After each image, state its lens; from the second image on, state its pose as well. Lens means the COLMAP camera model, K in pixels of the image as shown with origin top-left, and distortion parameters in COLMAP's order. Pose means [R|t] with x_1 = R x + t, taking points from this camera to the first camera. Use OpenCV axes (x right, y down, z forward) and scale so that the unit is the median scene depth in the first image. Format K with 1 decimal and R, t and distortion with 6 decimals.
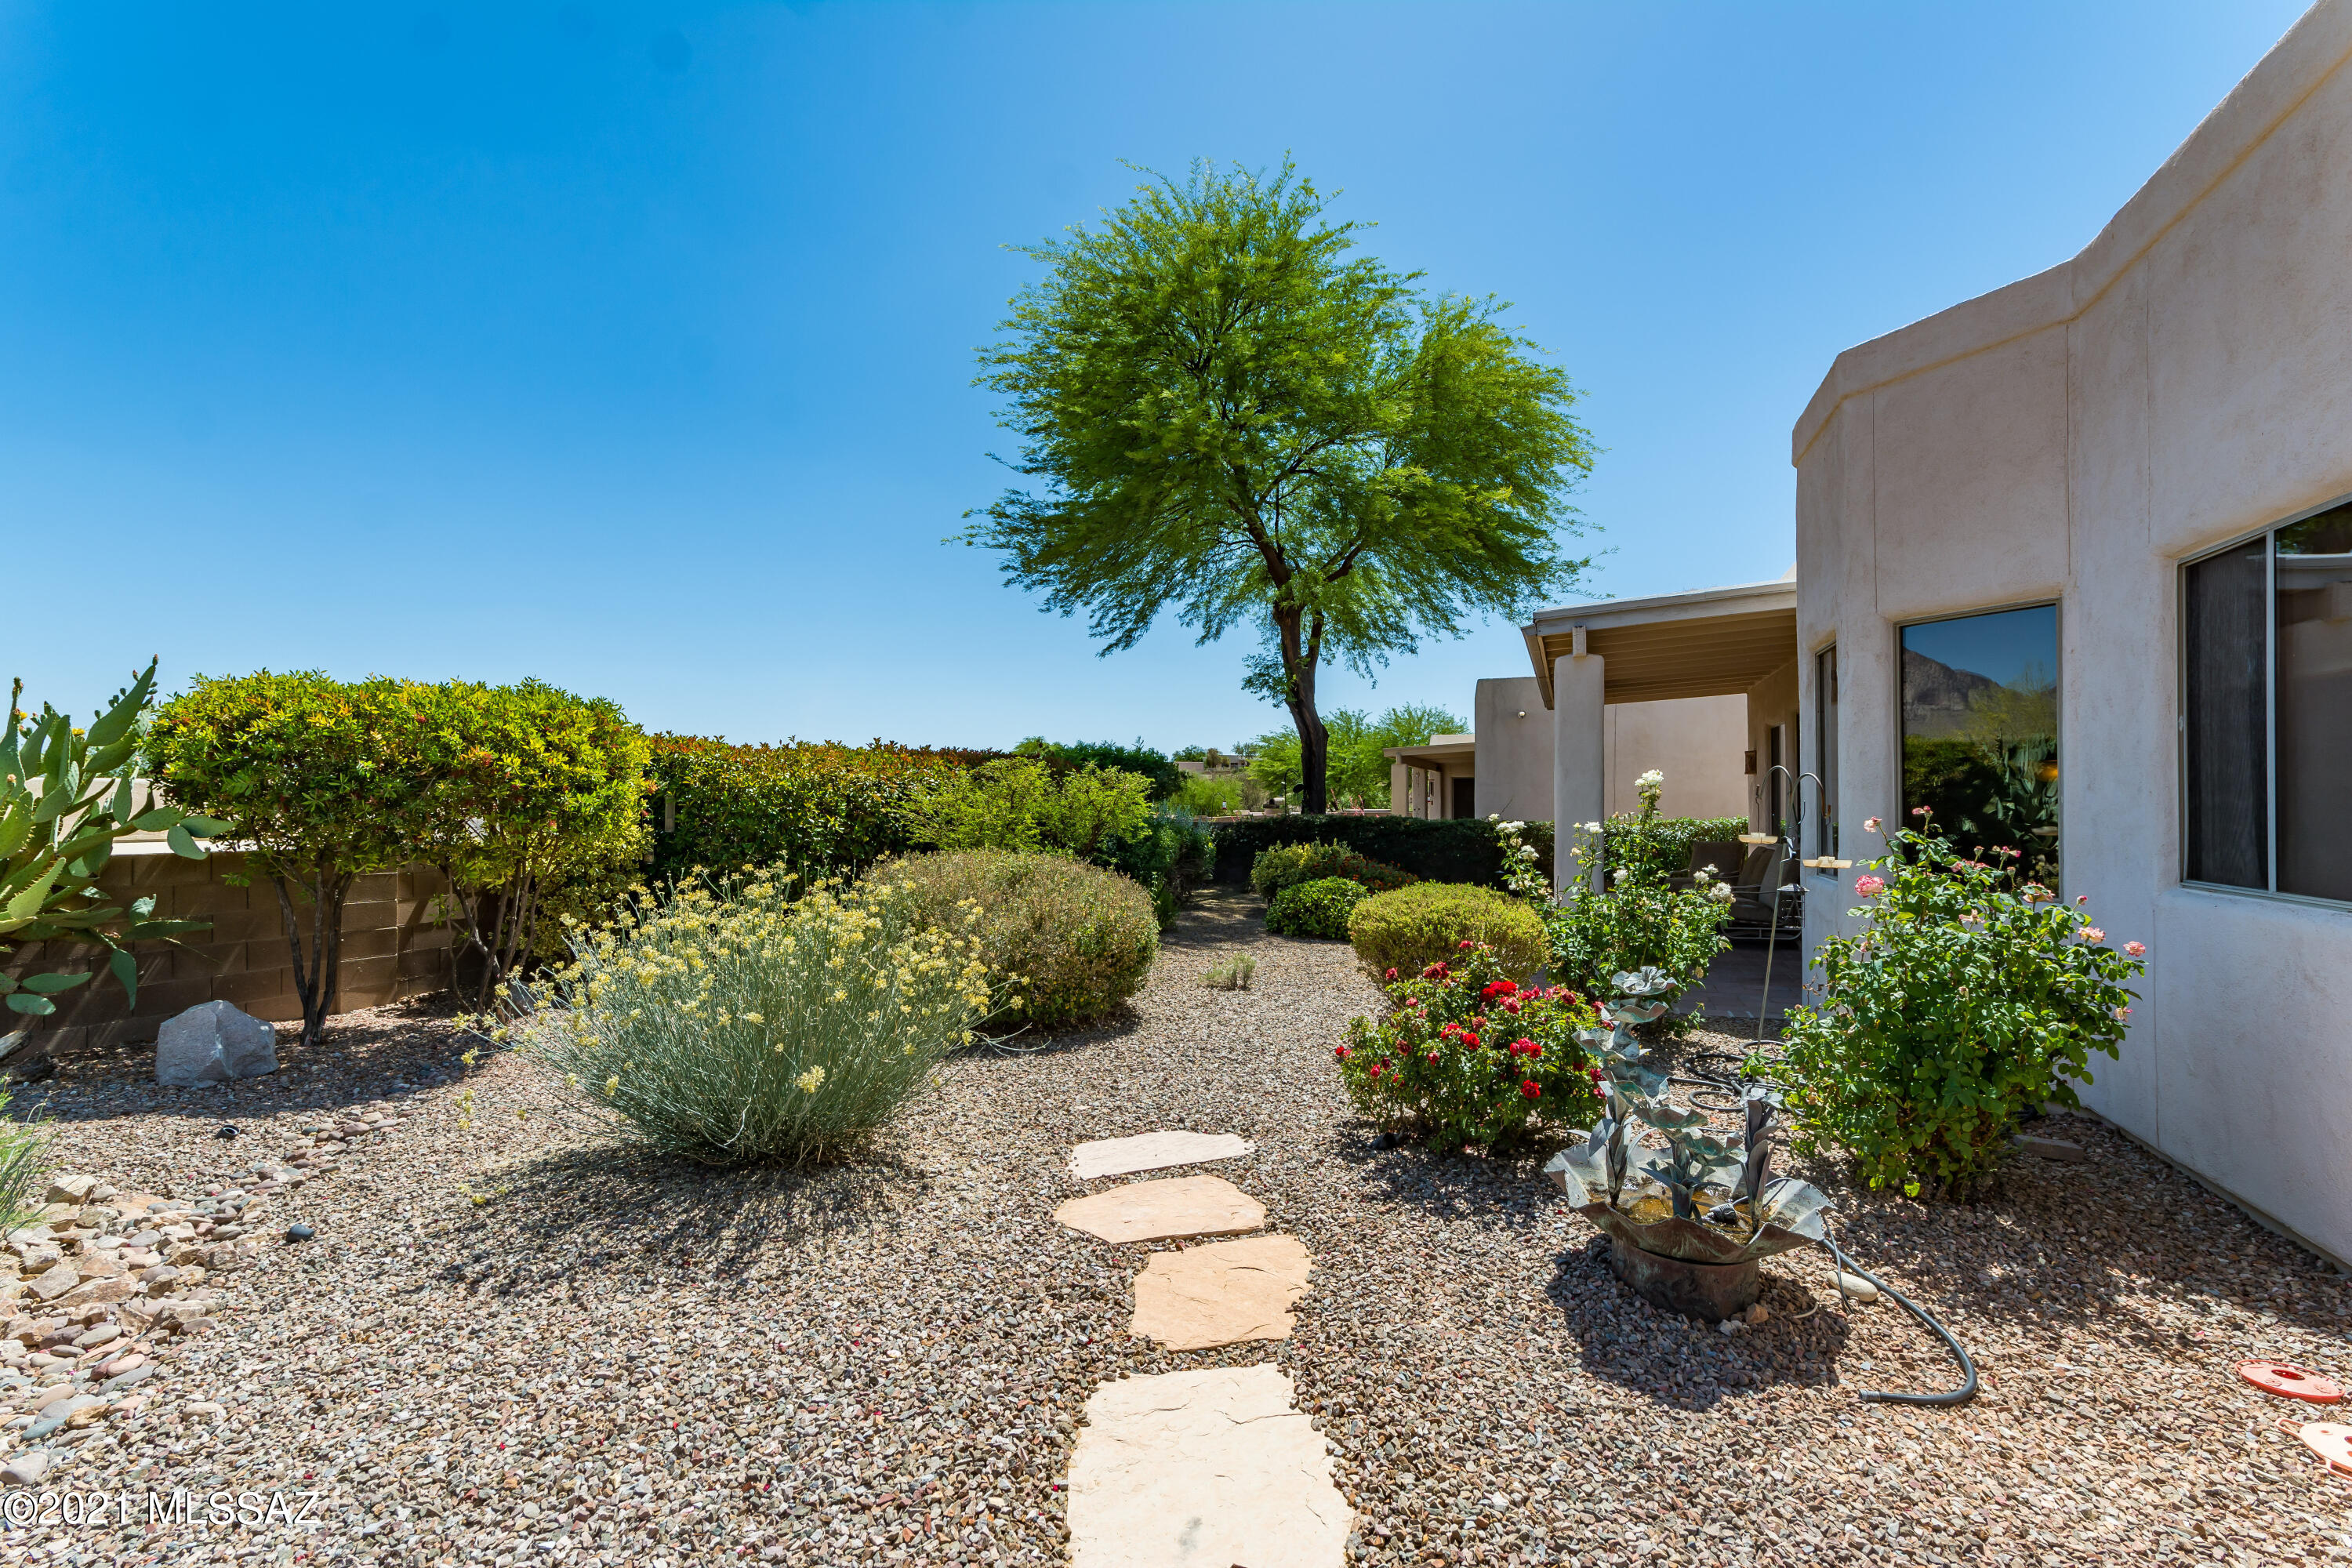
lens RADIAL K [[1019.5, 0, 1170.7], [0, 1019.5, 796.5], [0, 0, 1]] dist [0.001494, -0.000099]
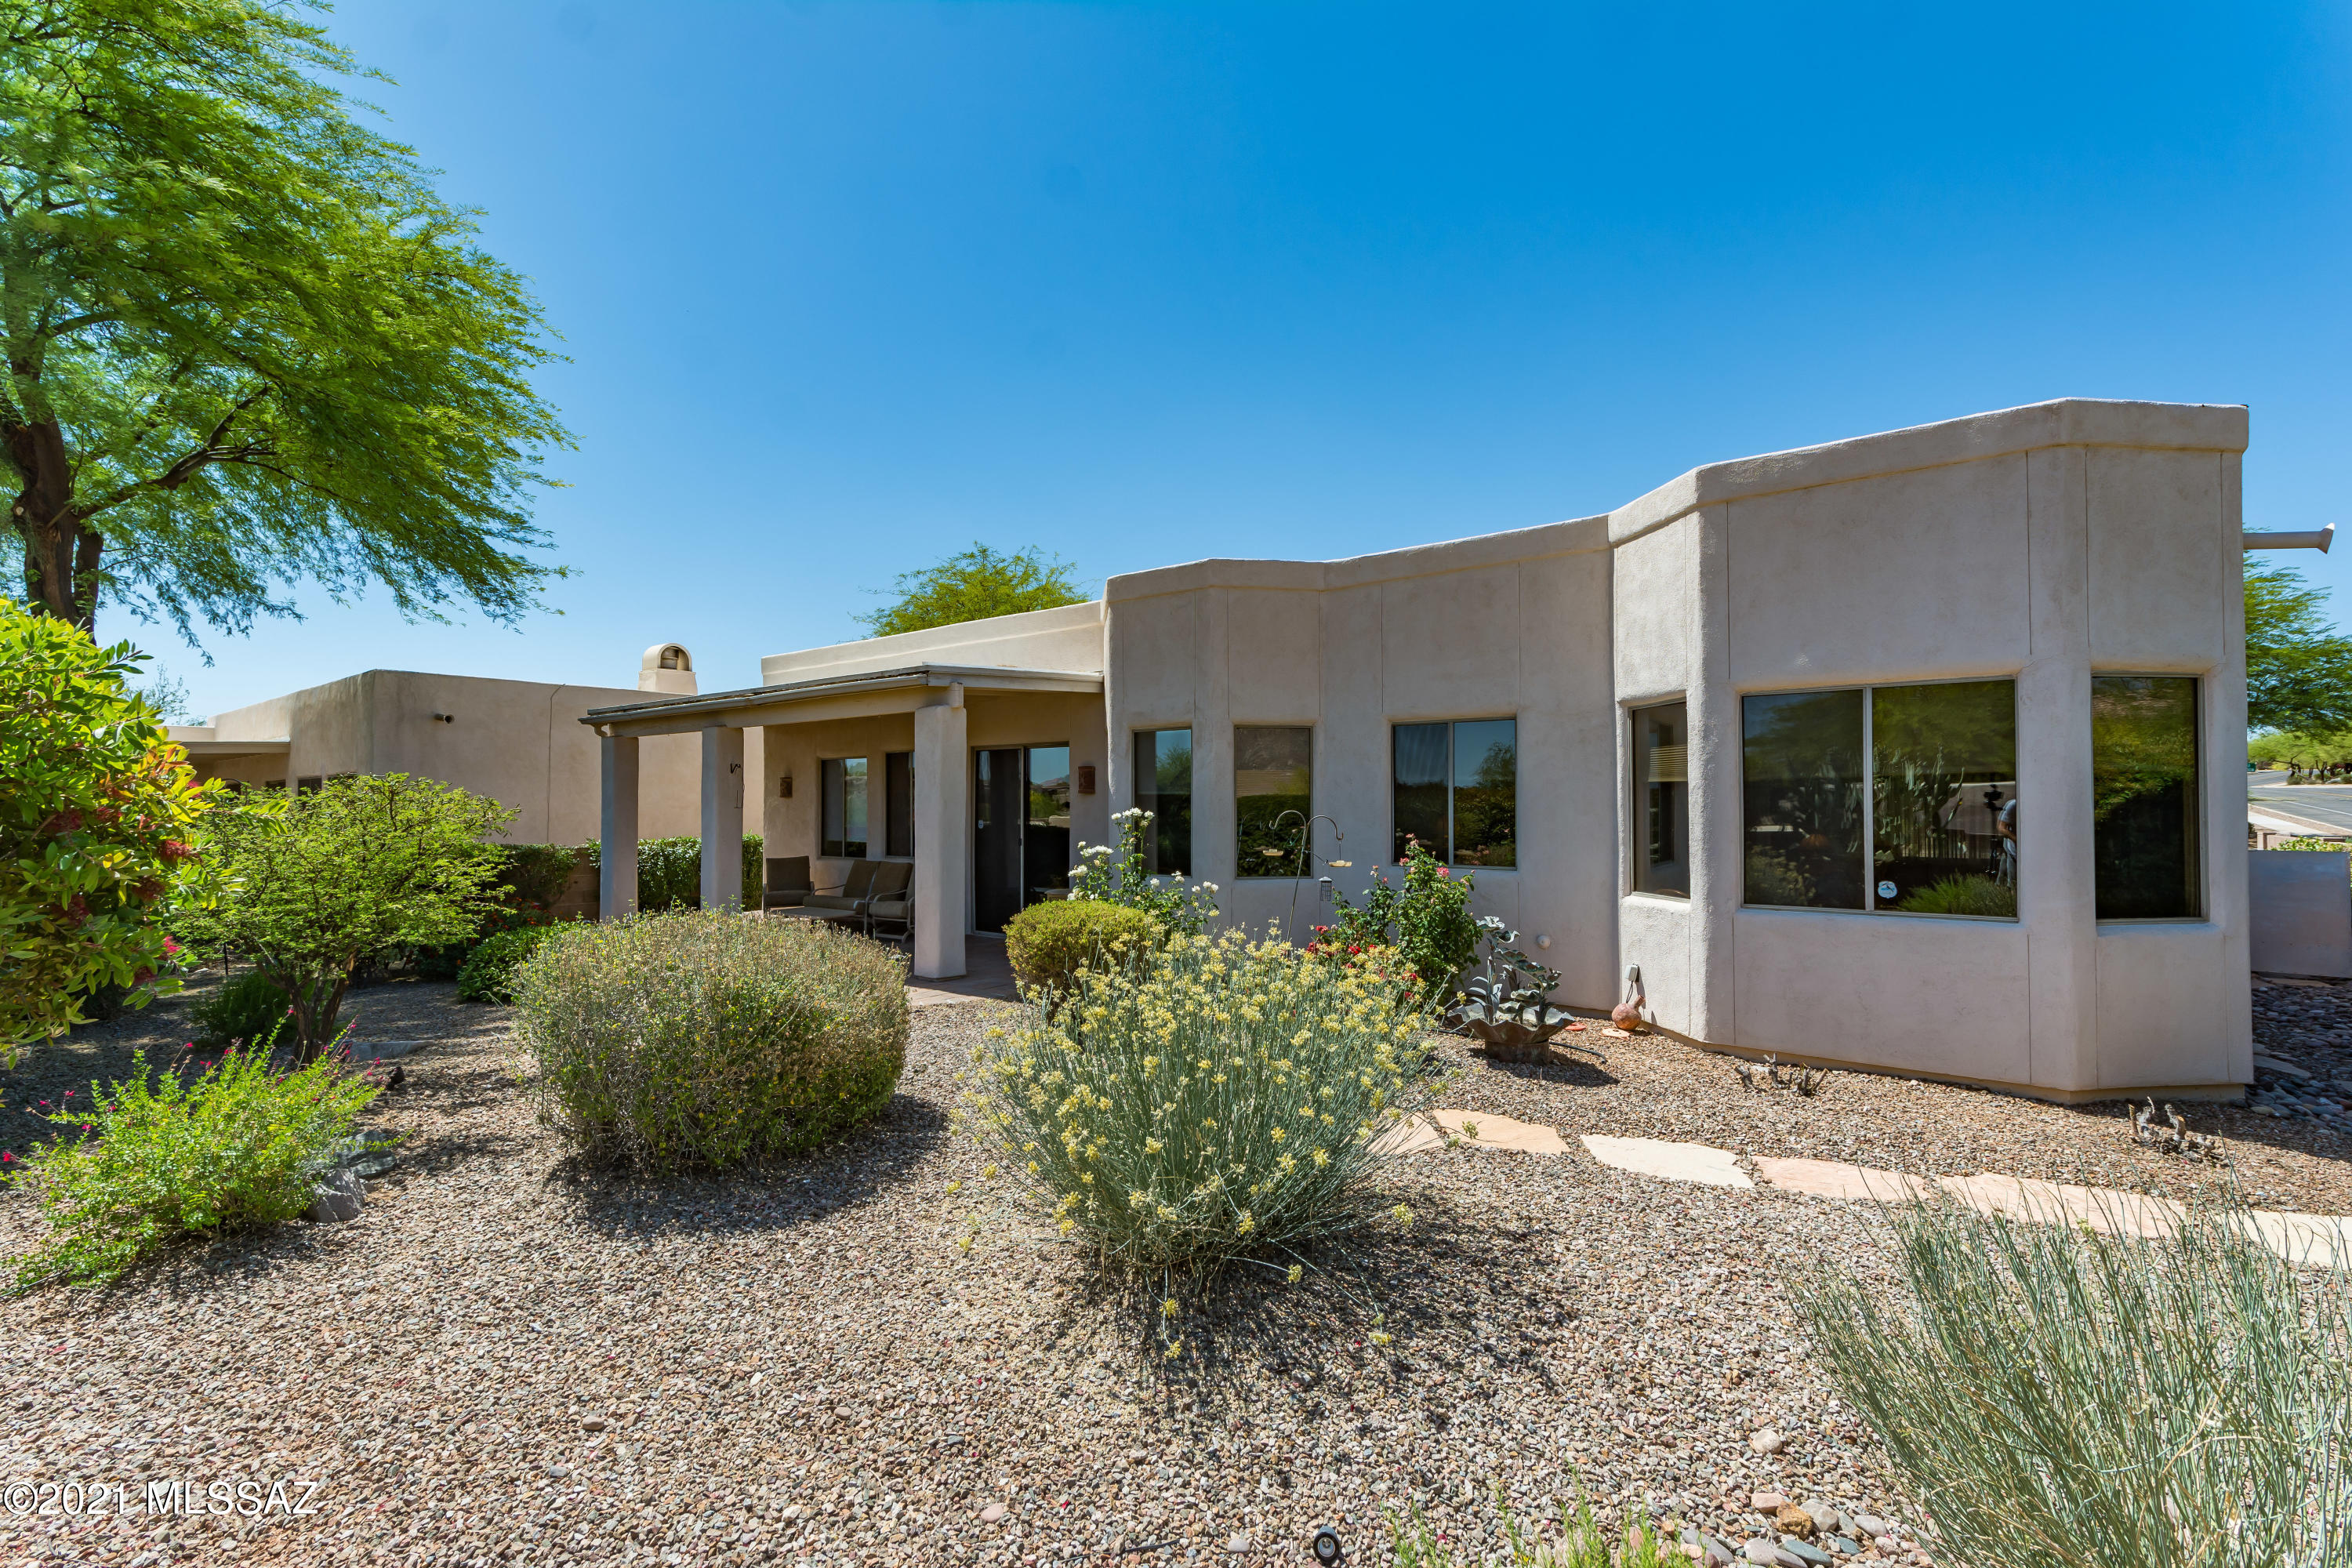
lens RADIAL K [[1019.5, 0, 1170.7], [0, 1019.5, 796.5], [0, 0, 1]] dist [0.001494, -0.000099]
pose [[0.307210, 0.004895, 0.951629, -1.349843], [-0.007976, 0.999965, -0.002569, -0.056709], [-0.951608, -0.006801, 0.307238, 0.773345]]
